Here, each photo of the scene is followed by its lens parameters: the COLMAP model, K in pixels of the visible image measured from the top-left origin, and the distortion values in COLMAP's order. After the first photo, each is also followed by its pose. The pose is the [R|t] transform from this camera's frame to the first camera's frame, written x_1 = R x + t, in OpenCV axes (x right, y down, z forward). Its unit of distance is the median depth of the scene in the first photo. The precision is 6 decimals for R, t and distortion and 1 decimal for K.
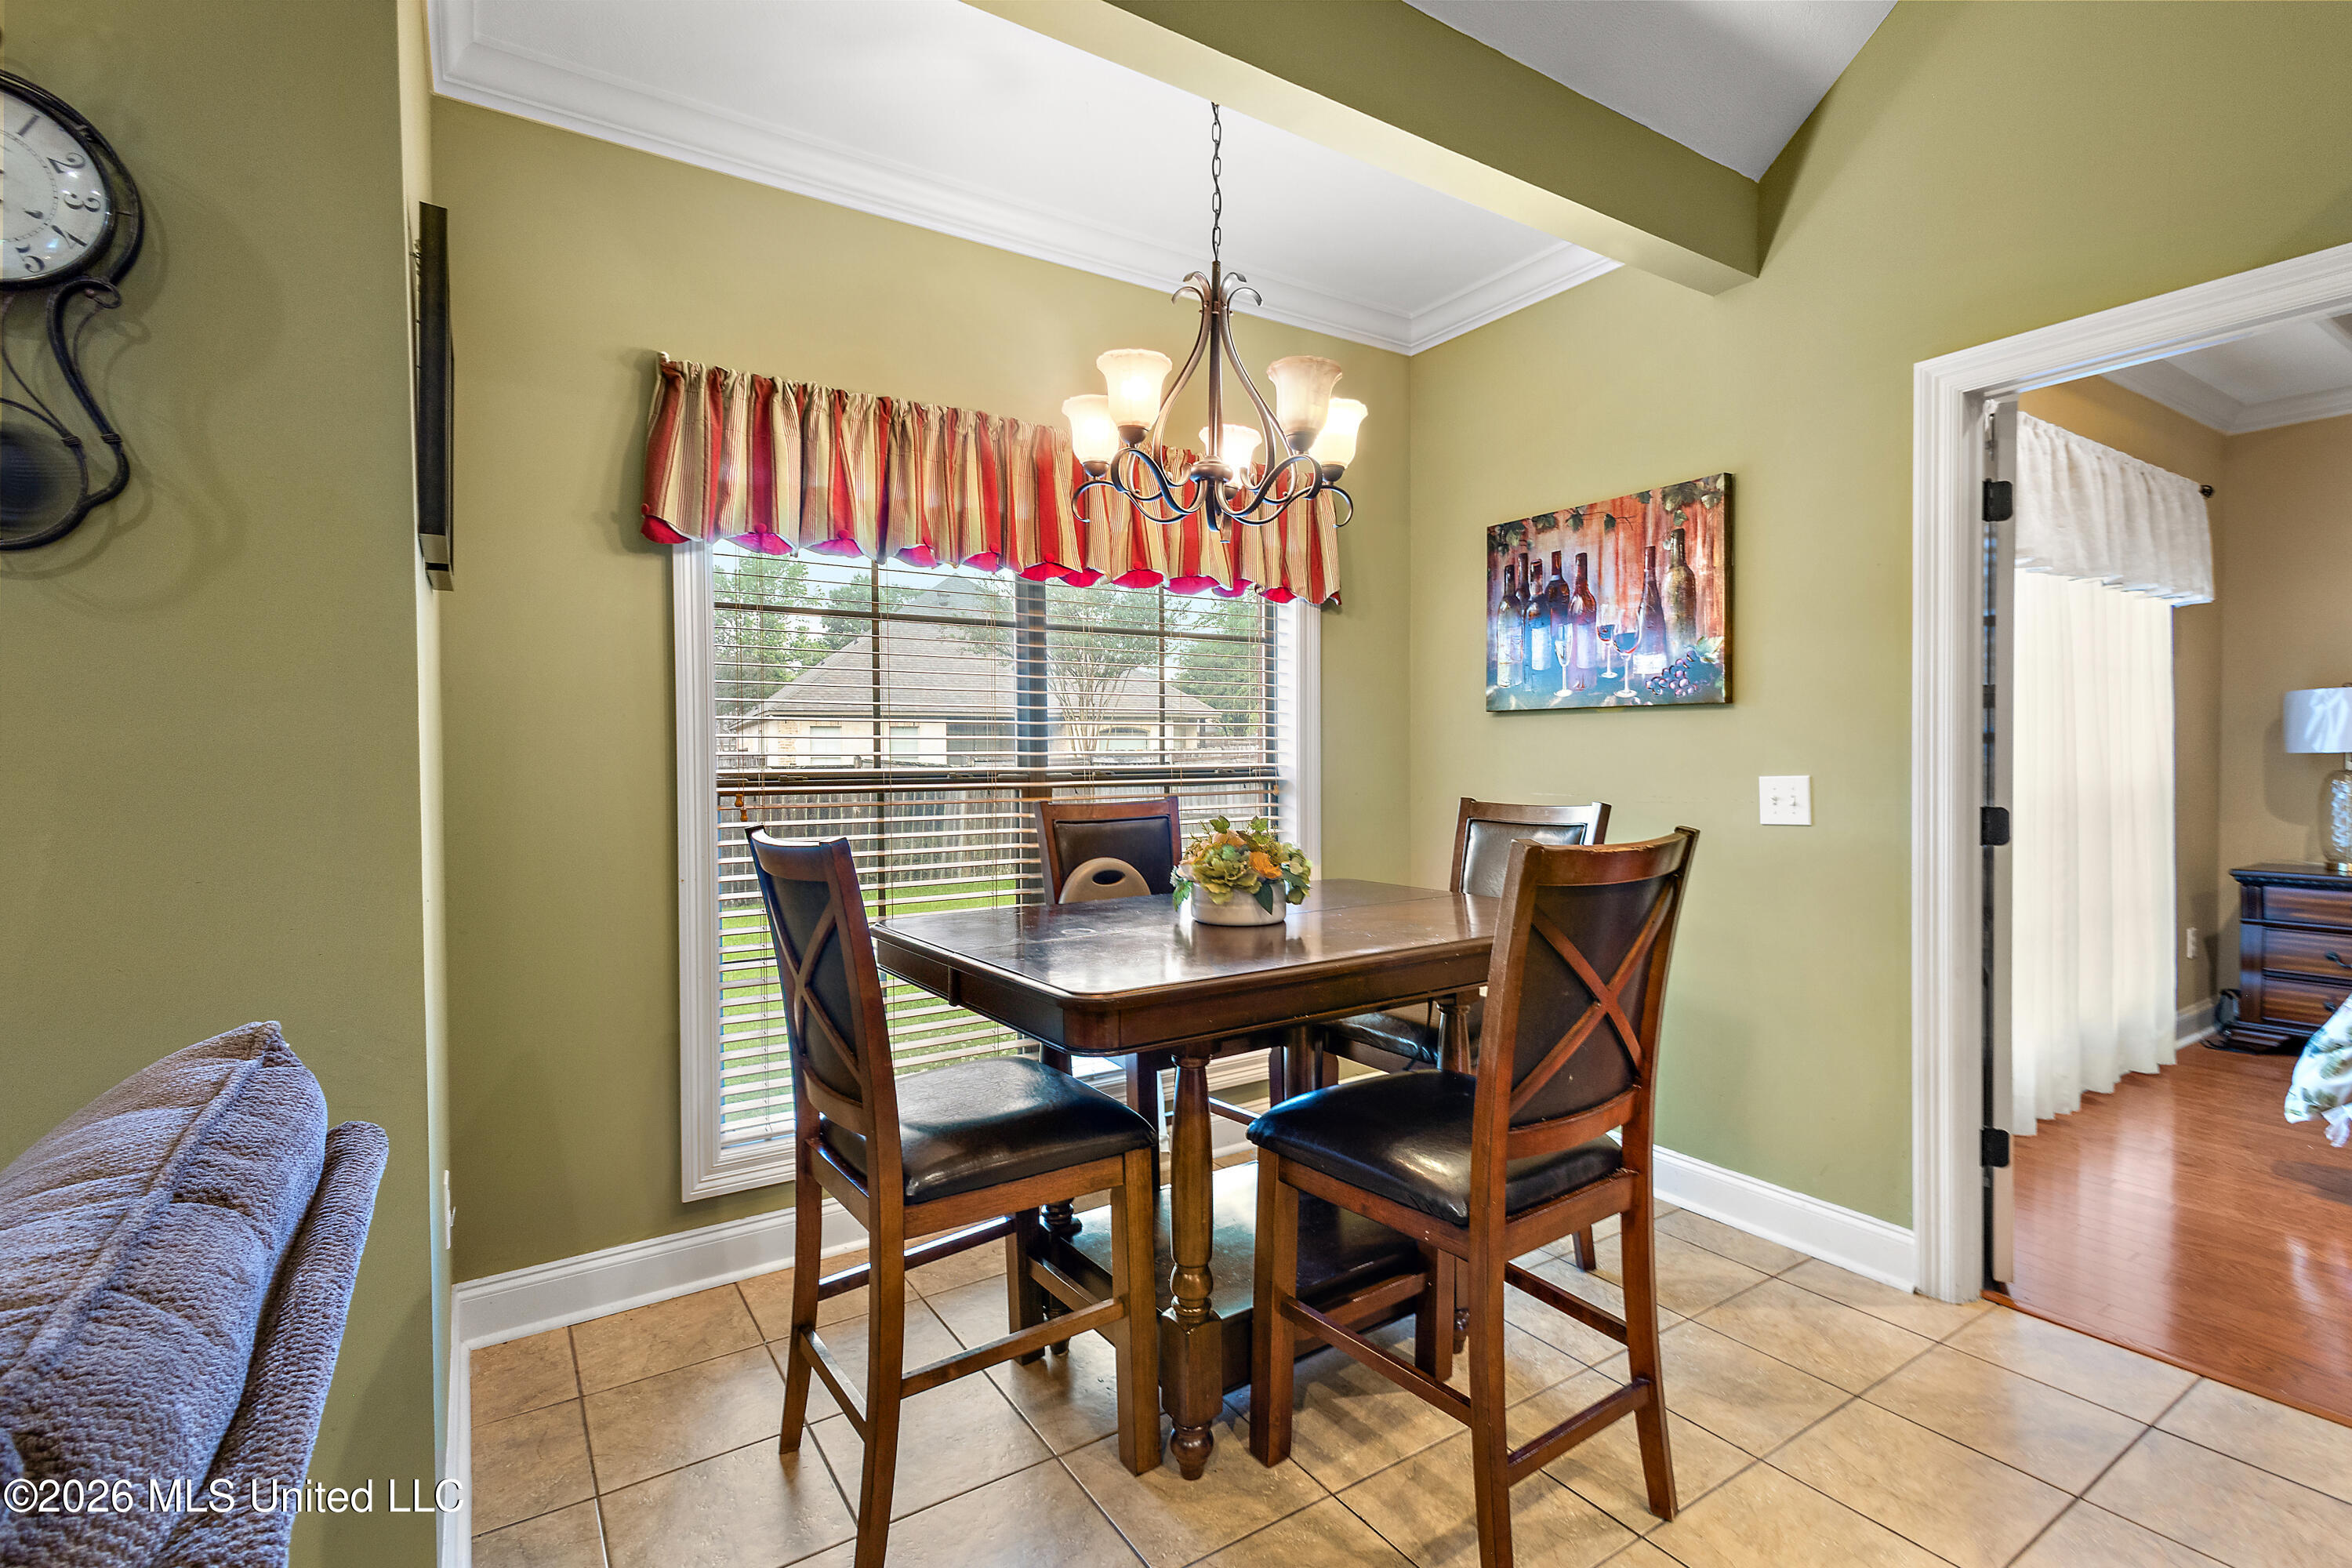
lens RADIAL K [[1090.5, 0, 1168.3], [0, 1090.5, 774.4], [0, 0, 1]] dist [0.011100, -0.002480]
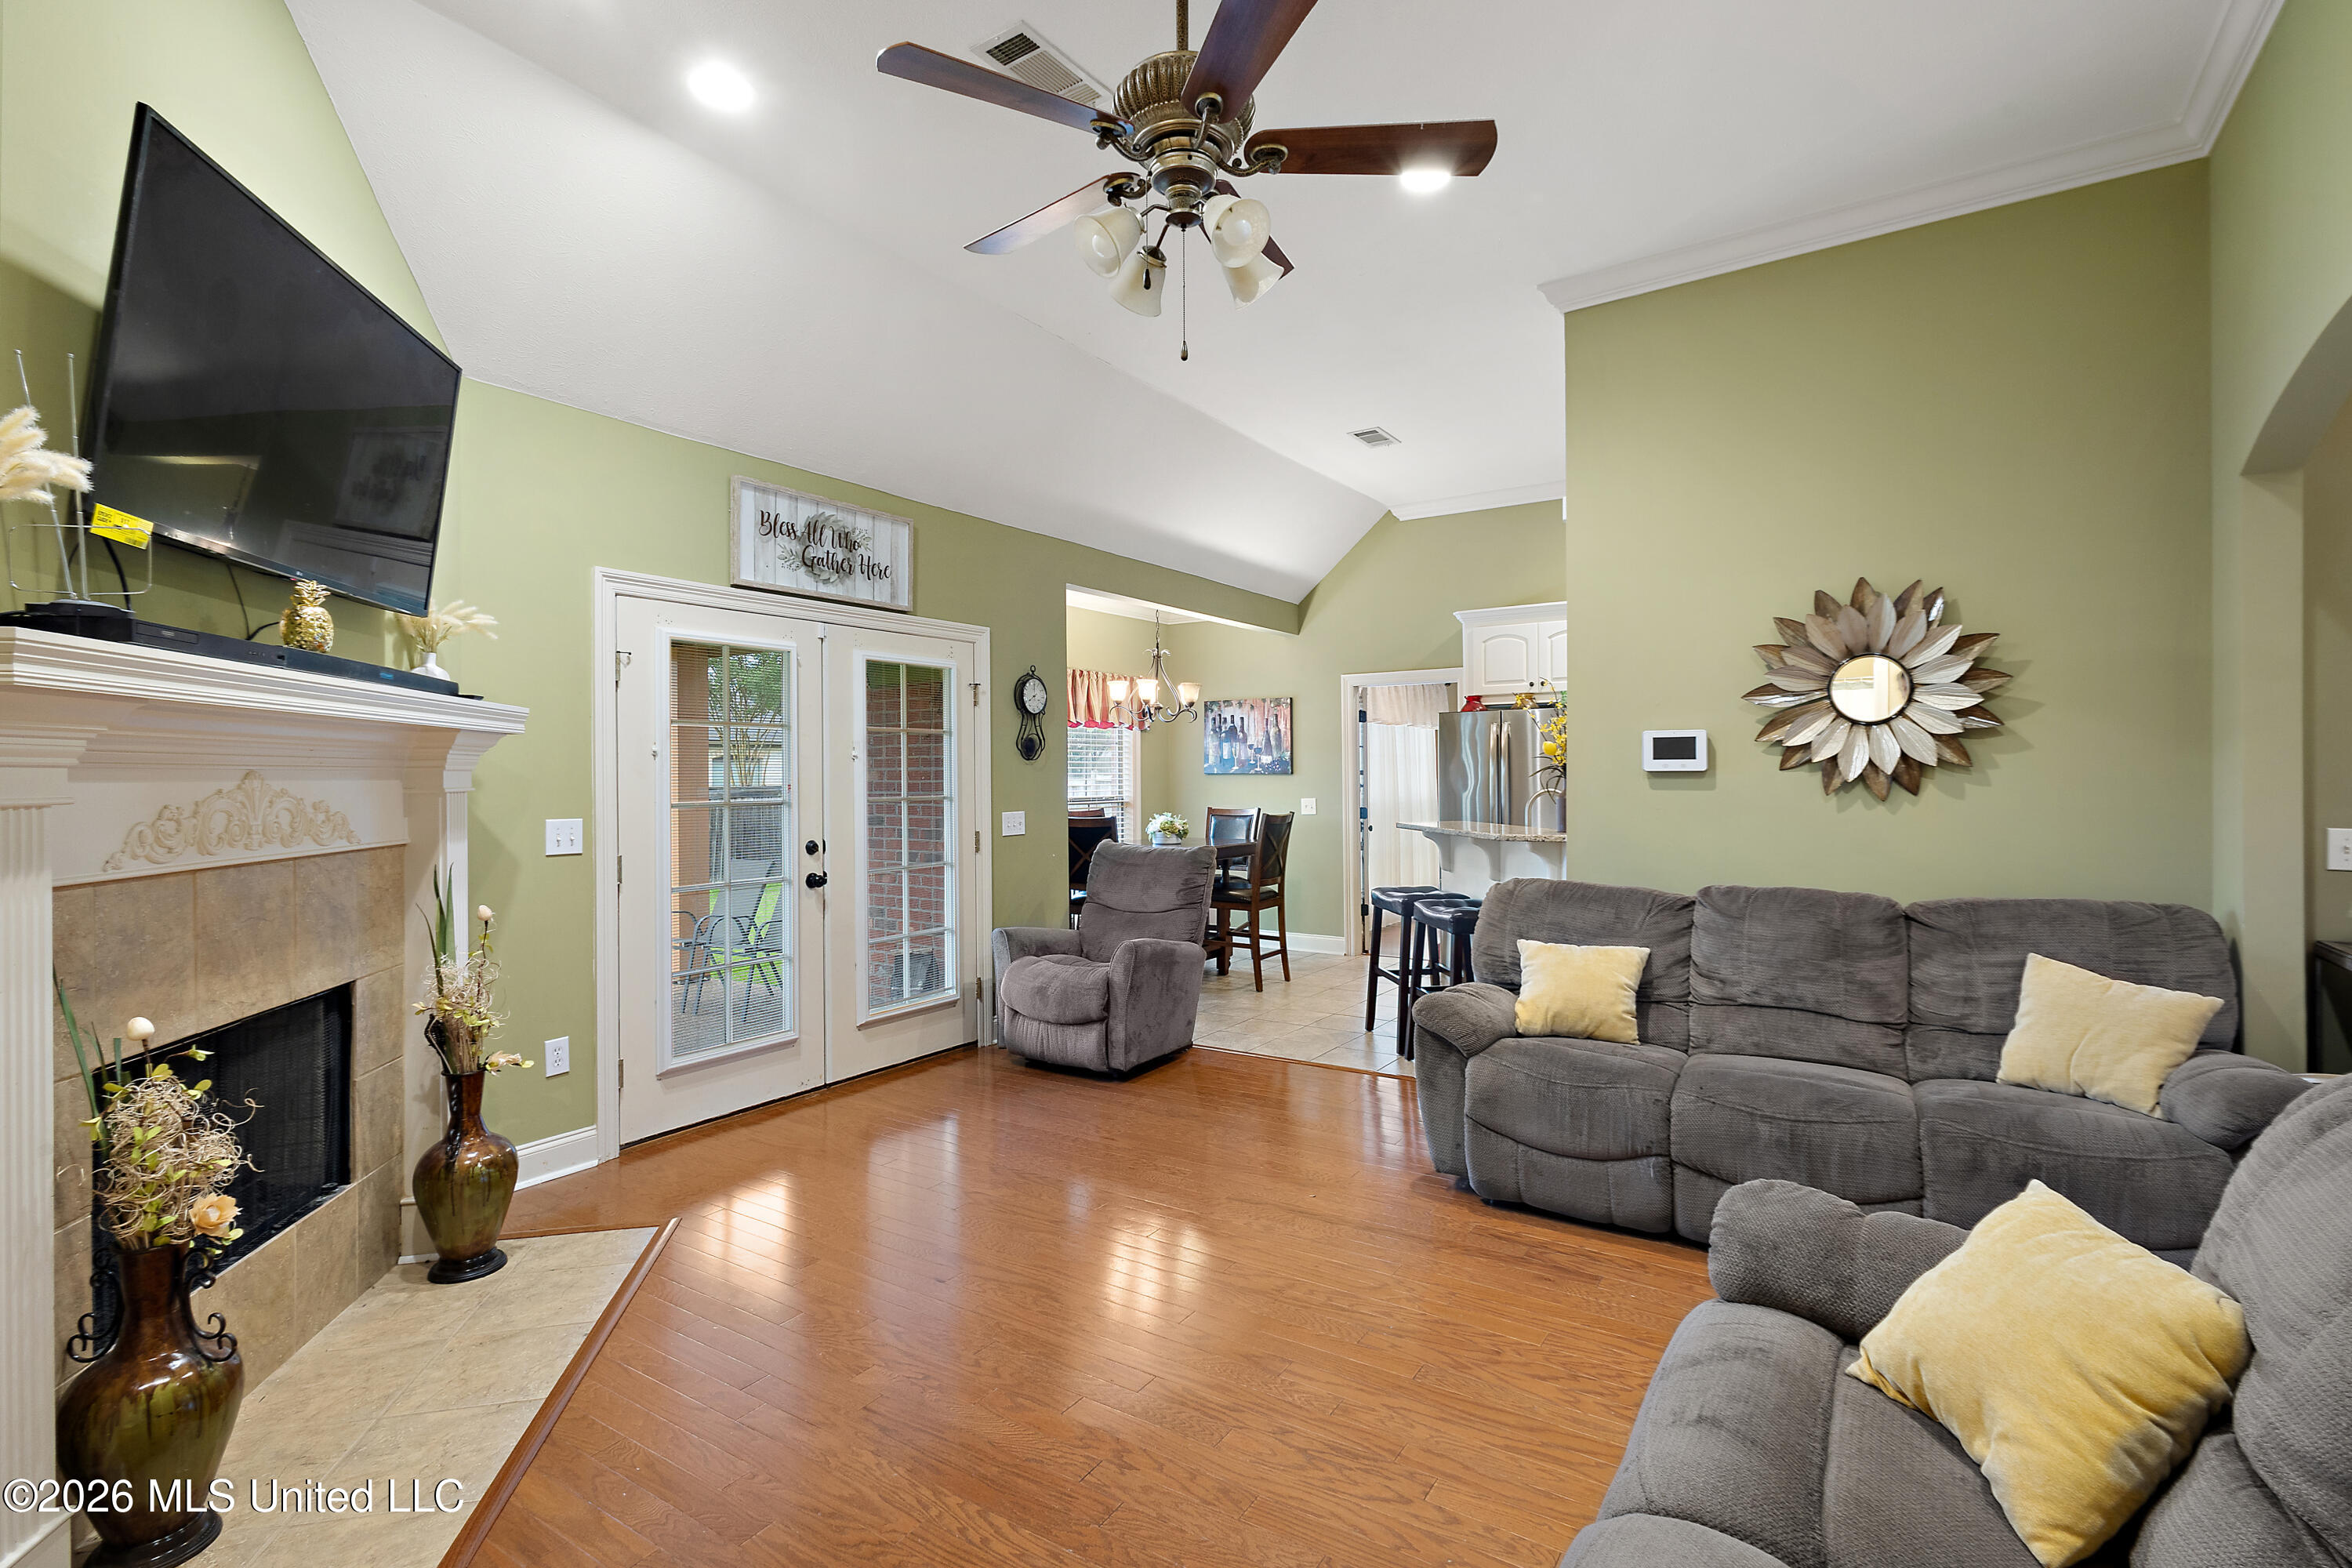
lens RADIAL K [[1090.5, 0, 1171.6], [0, 1090.5, 772.2], [0, 0, 1]] dist [0.011100, -0.002480]
pose [[0.917779, -0.000742, 0.397090, -0.918715], [0.008409, 0.999810, -0.017567, -0.019333], [-0.397002, 0.019461, 0.917611, -1.515755]]
